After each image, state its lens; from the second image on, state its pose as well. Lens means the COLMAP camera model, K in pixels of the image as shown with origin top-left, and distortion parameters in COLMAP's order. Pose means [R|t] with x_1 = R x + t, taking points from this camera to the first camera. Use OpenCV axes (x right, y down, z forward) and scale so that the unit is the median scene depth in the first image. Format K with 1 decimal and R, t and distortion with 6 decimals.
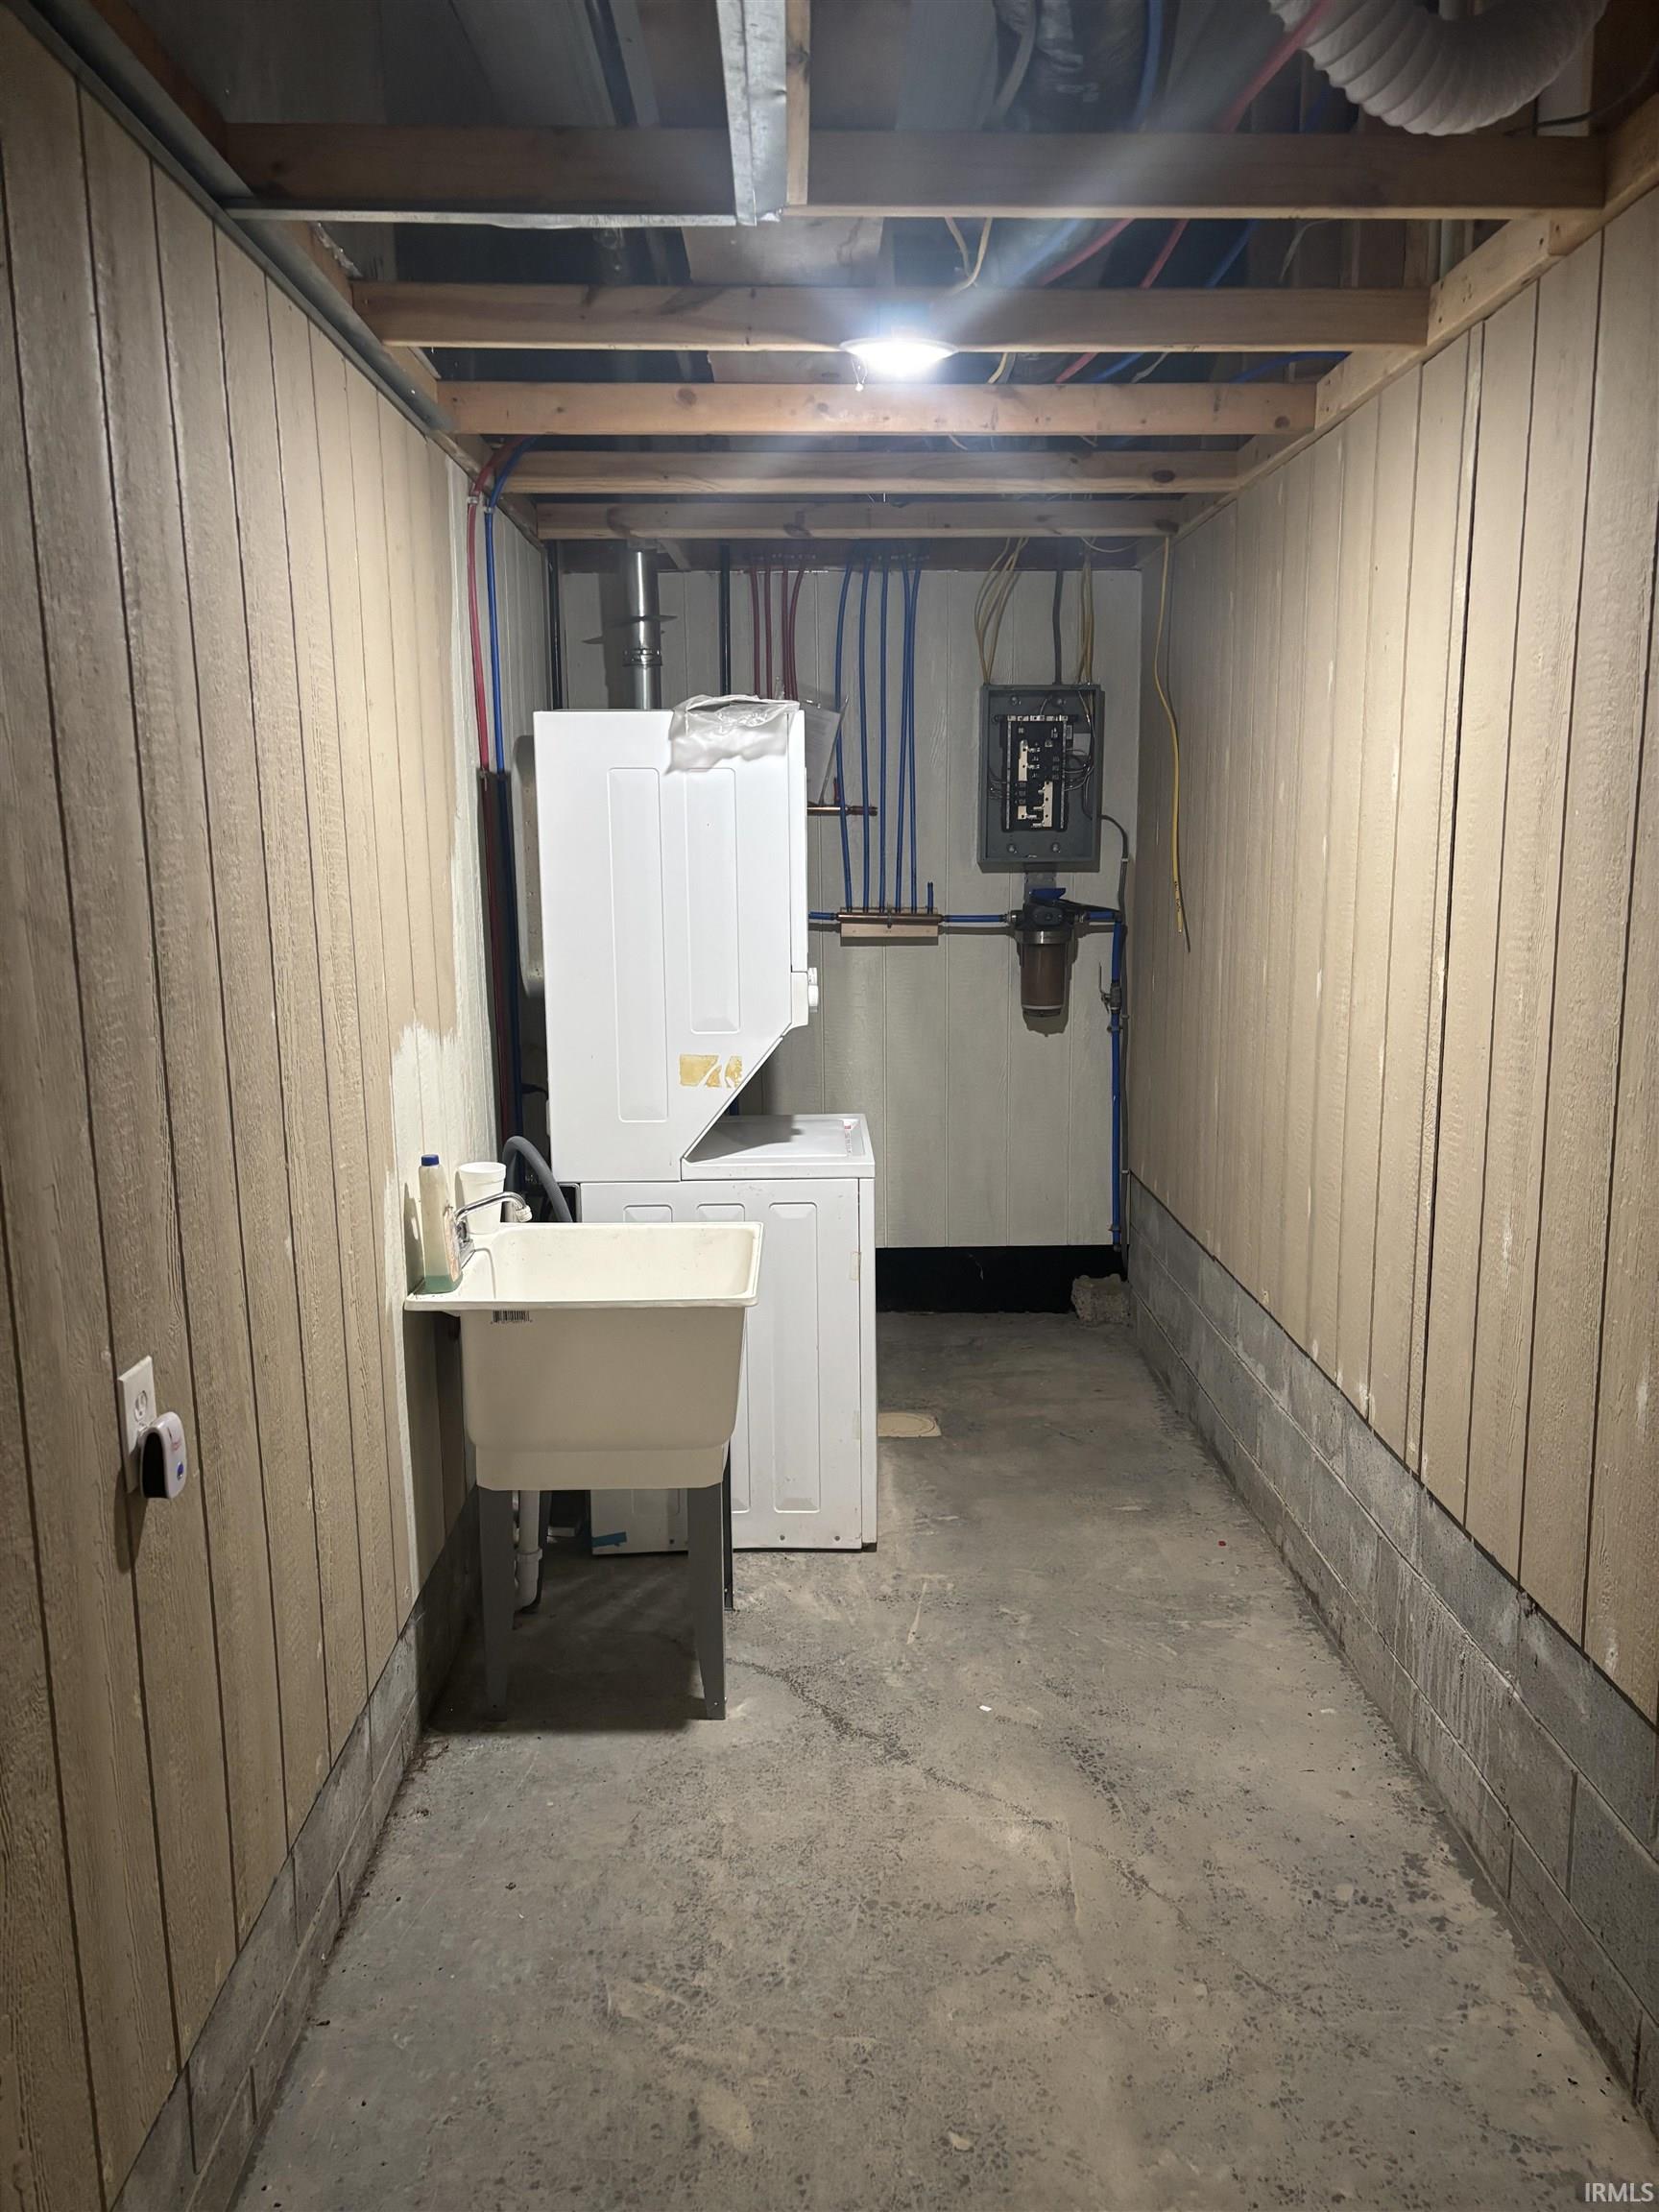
lens RADIAL K [[1665.7, 0, 837.0], [0, 1665.7, 1113.9], [0, 0, 1]] dist [0.064857, -0.064379]
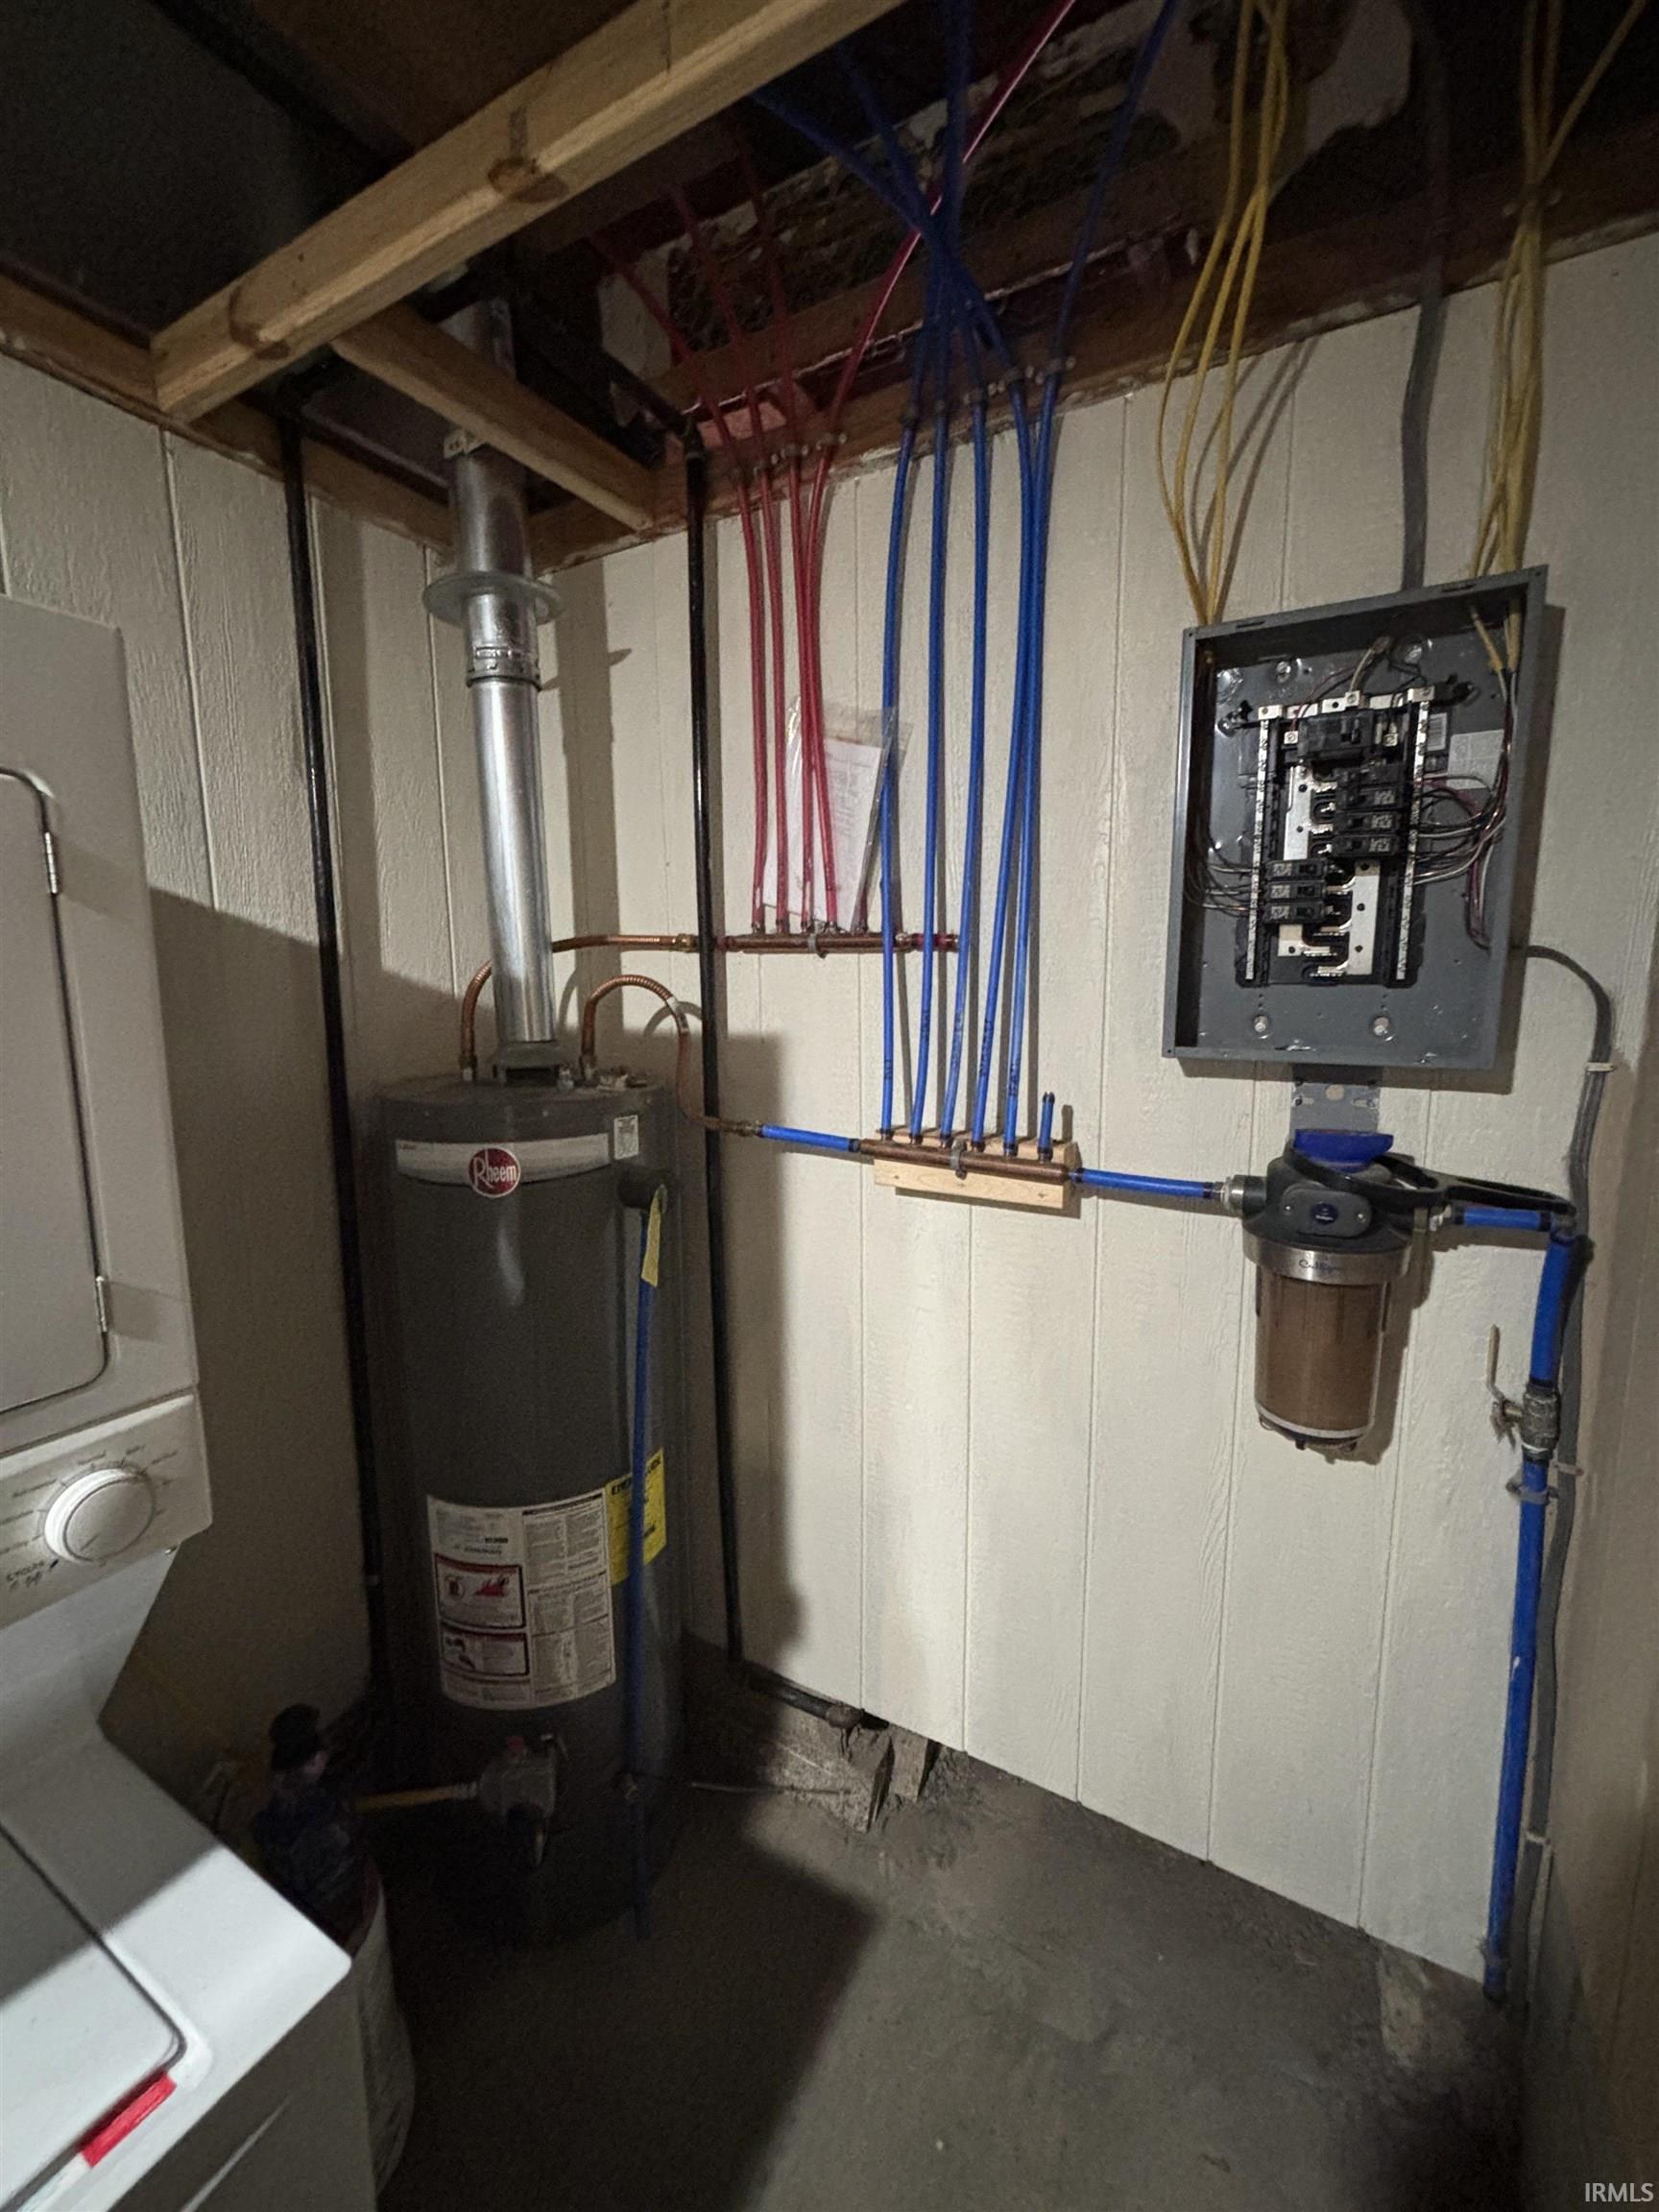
lens RADIAL K [[893.7, 0, 822.2], [0, 893.7, 1099.9], [0, 0, 1]] dist [-0.000213, 0.000297]
pose [[0.861339, 0.072134, -0.502884, 0.125021], [-0.089456, 0.995937, -0.010362, -0.127905], [0.500093, 0.053911, 0.864292, 0.748815]]
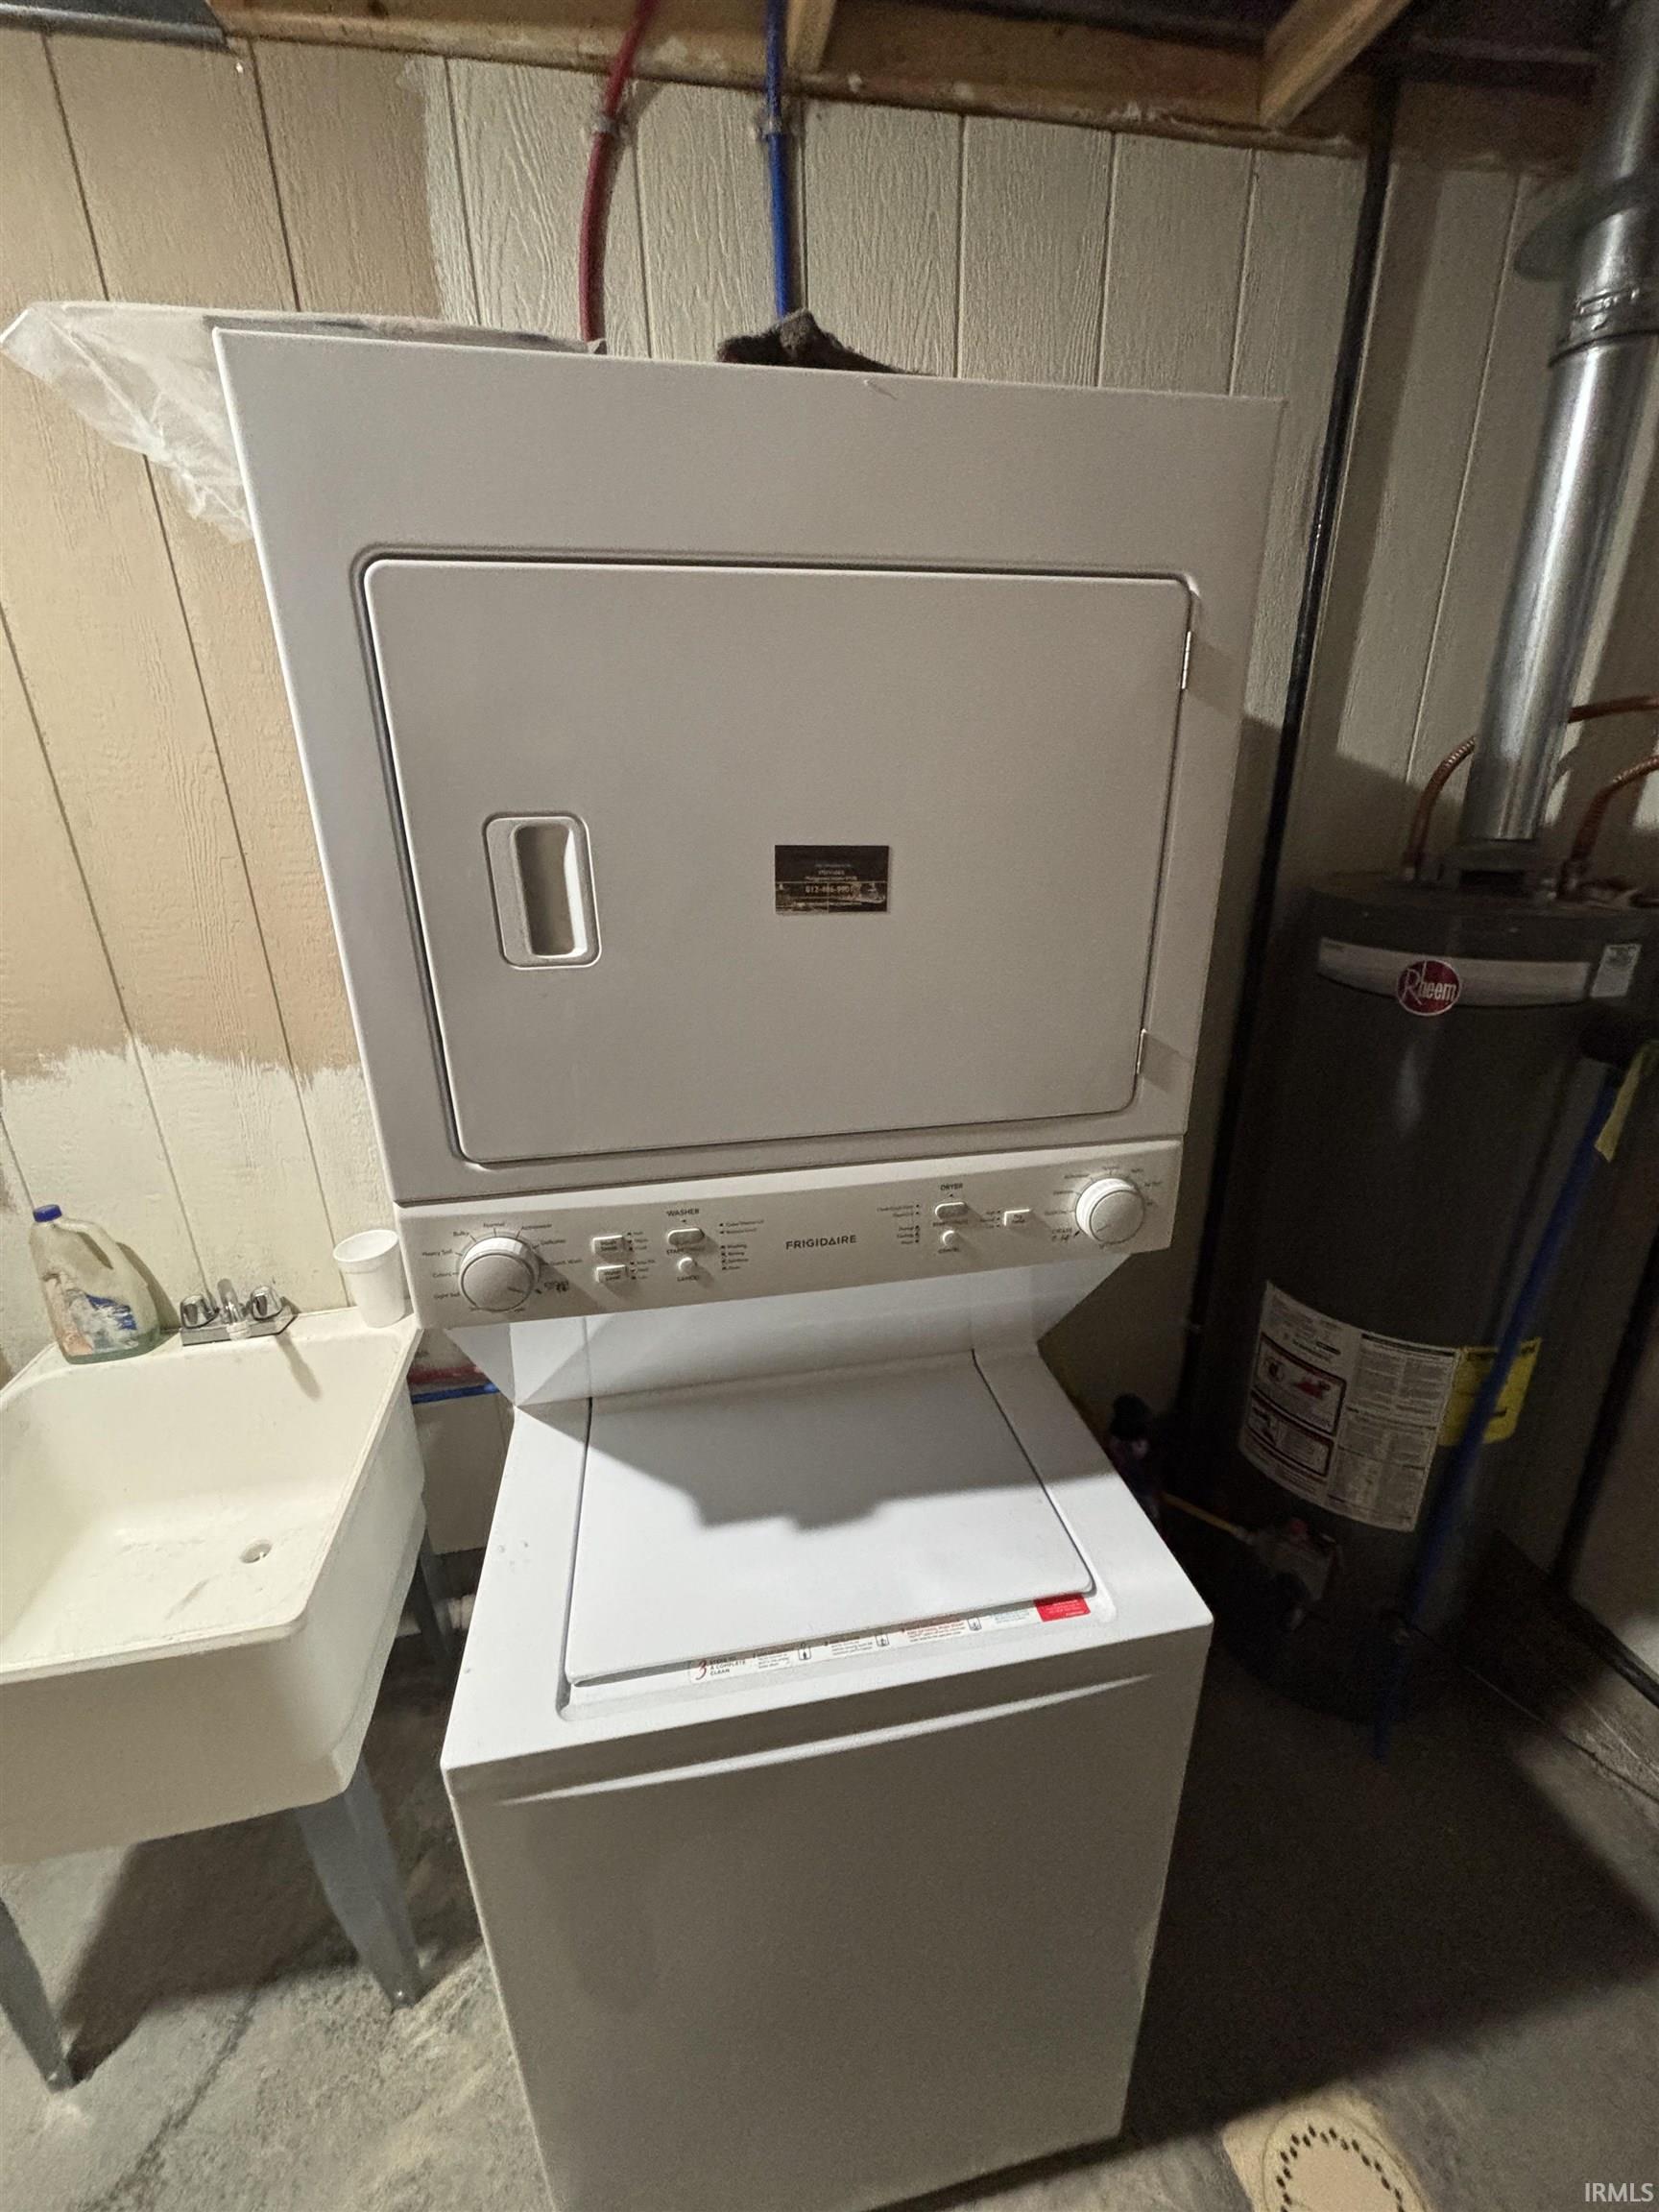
lens RADIAL K [[893.7, 0, 840.2], [0, 893.7, 1097.7], [0, 0, 1]] dist [-0.000213, 0.000297]
pose [[0.182464, 0.343010, -0.921439, 0.114806], [-0.153333, 0.935633, 0.317931, -0.125725], [0.971183, 0.083276, 0.223314, 0.730944]]
